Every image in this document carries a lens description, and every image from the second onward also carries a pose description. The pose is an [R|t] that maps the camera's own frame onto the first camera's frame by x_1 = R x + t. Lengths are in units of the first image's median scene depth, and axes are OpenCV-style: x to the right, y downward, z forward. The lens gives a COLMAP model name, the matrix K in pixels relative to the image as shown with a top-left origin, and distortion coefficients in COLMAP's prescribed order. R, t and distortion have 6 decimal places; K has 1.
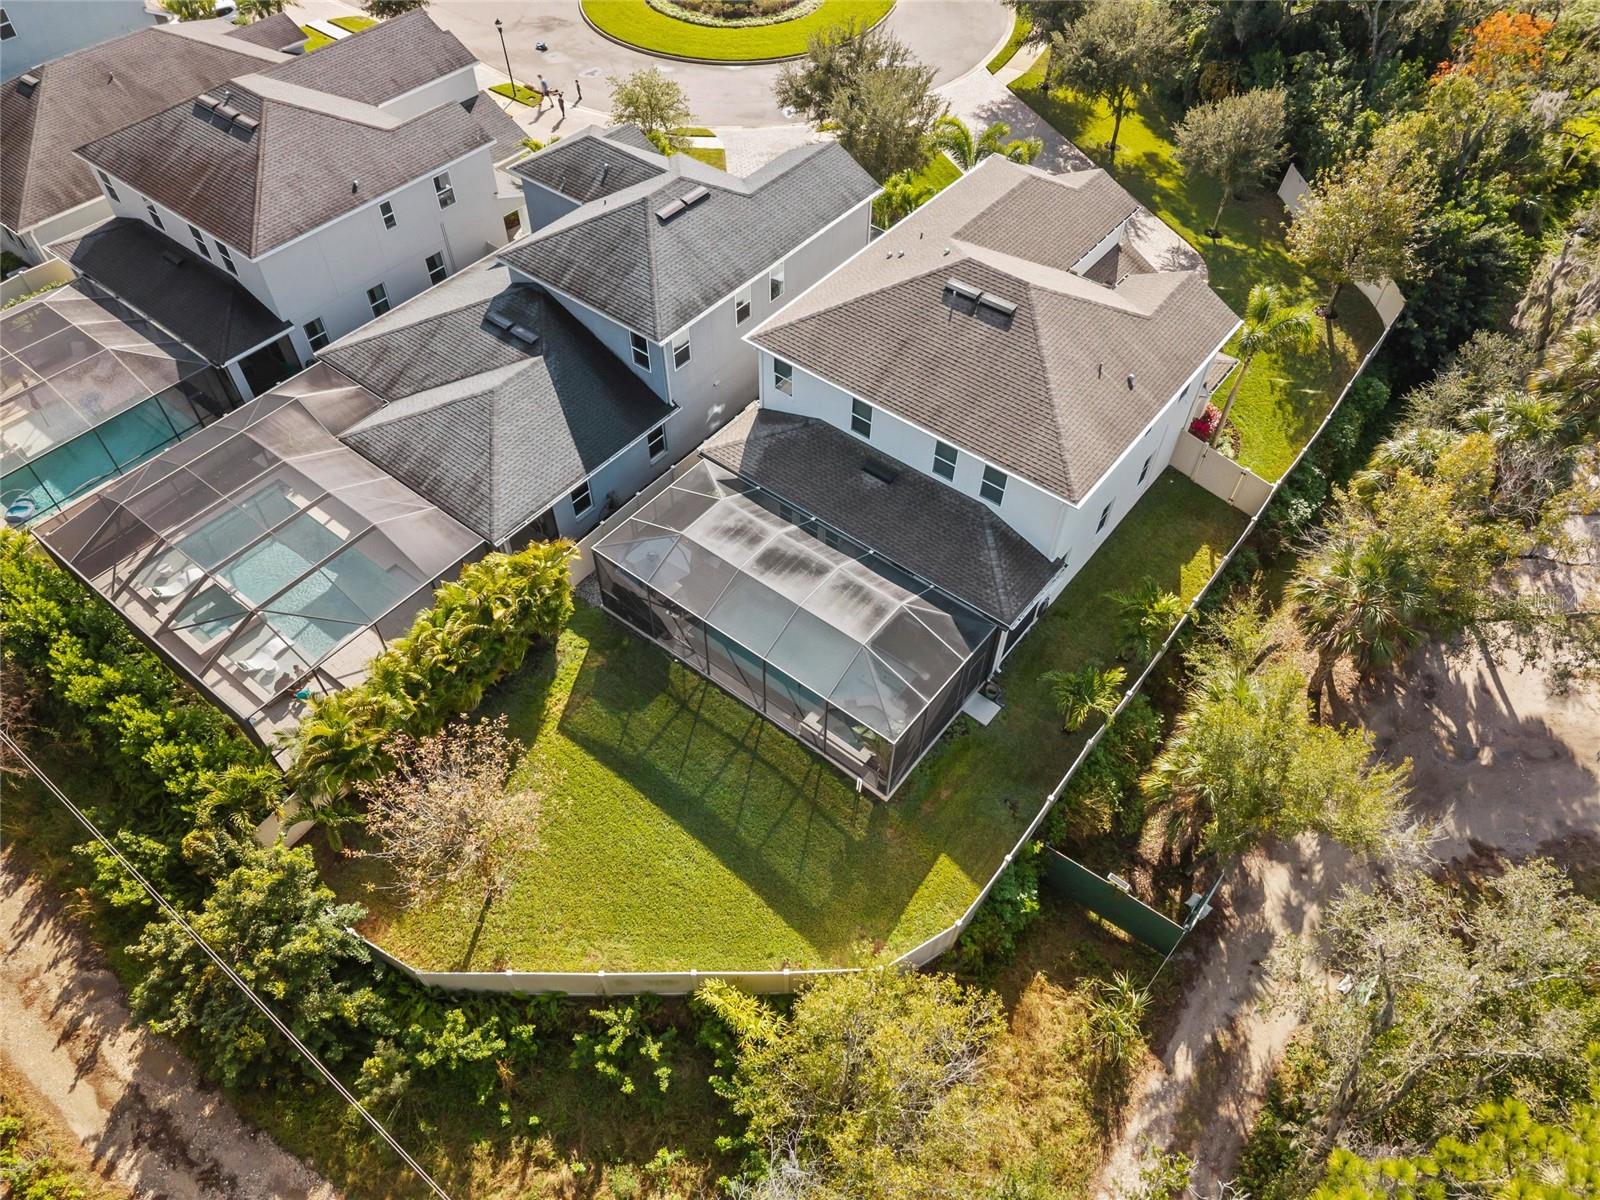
lens RADIAL K [[1094.9, 0, 800.0], [0, 1094.9, 600.0], [0, 0, 1]] dist [-0.000322, -0.001860]
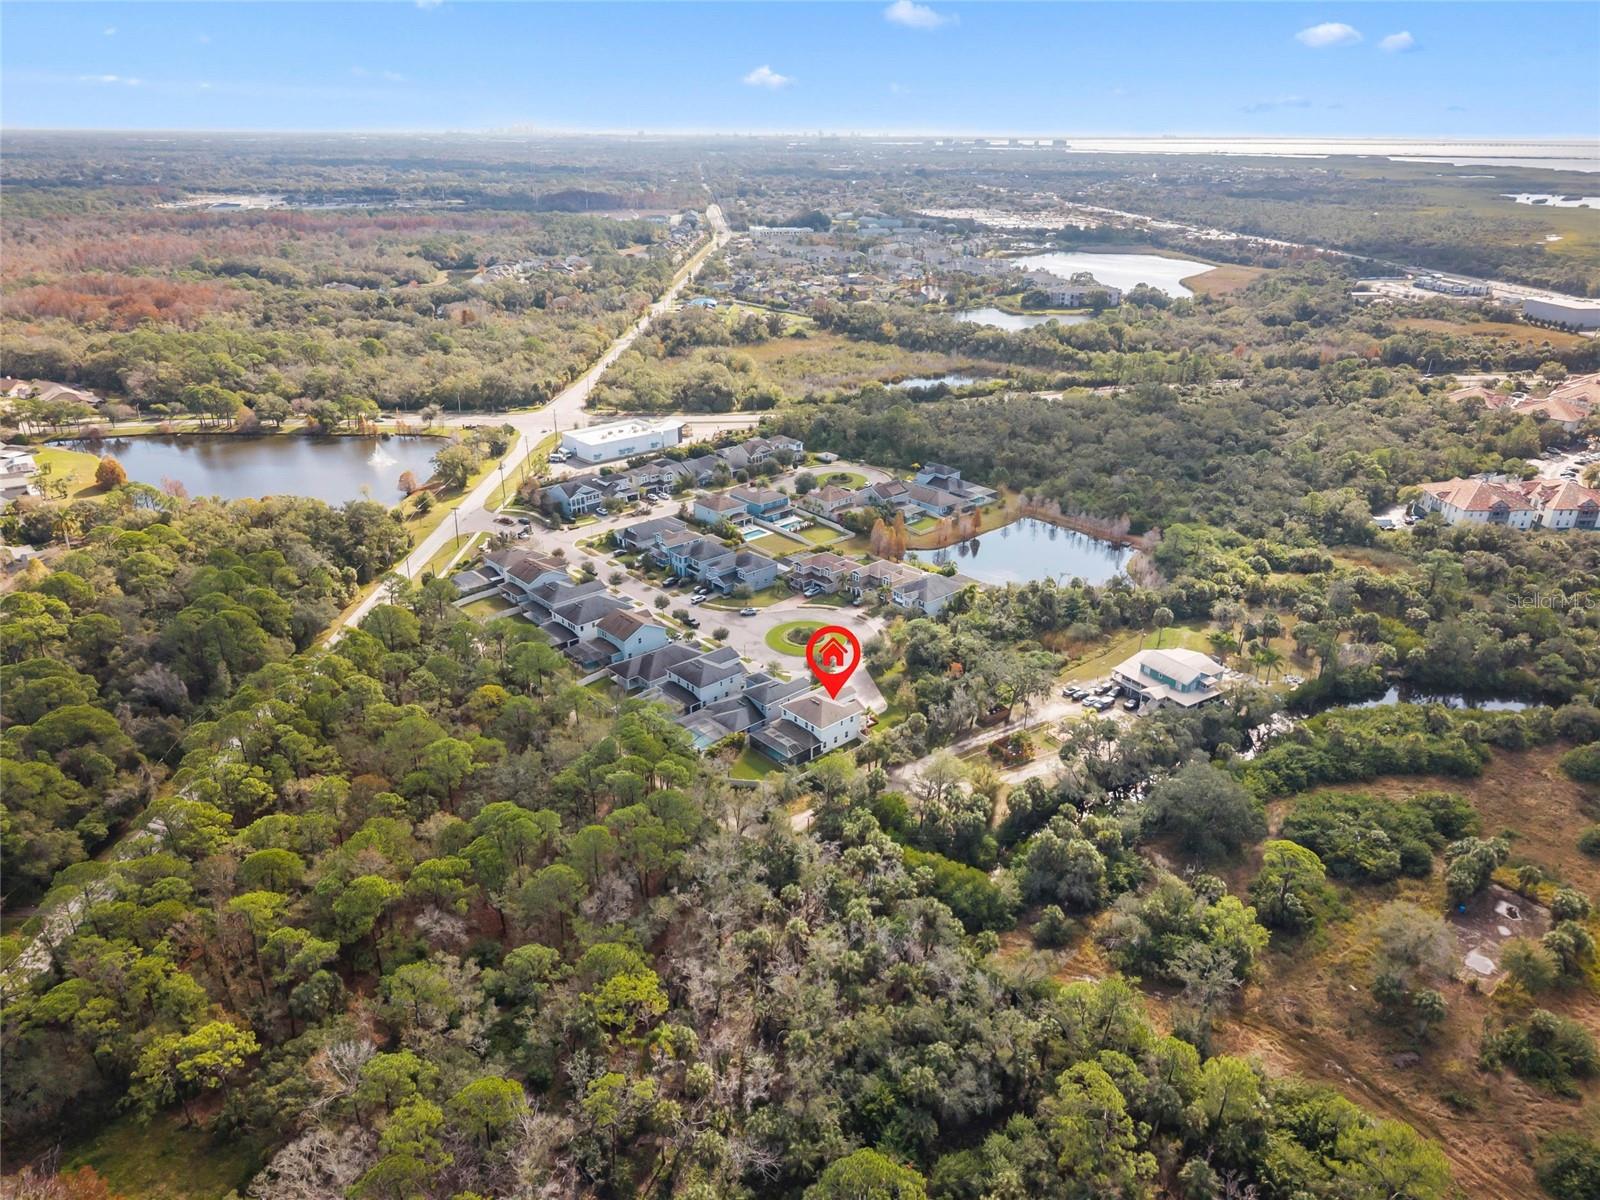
lens RADIAL K [[1094.9, 0, 800.0], [0, 1094.9, 600.0], [0, 0, 1]] dist [-0.000322, -0.001860]
pose [[0.987111, 0.067782, -0.144976, 0.852203], [-0.124684, 0.893627, -0.431143, 1.739300], [0.100331, 0.443662, 0.890560, -4.414929]]
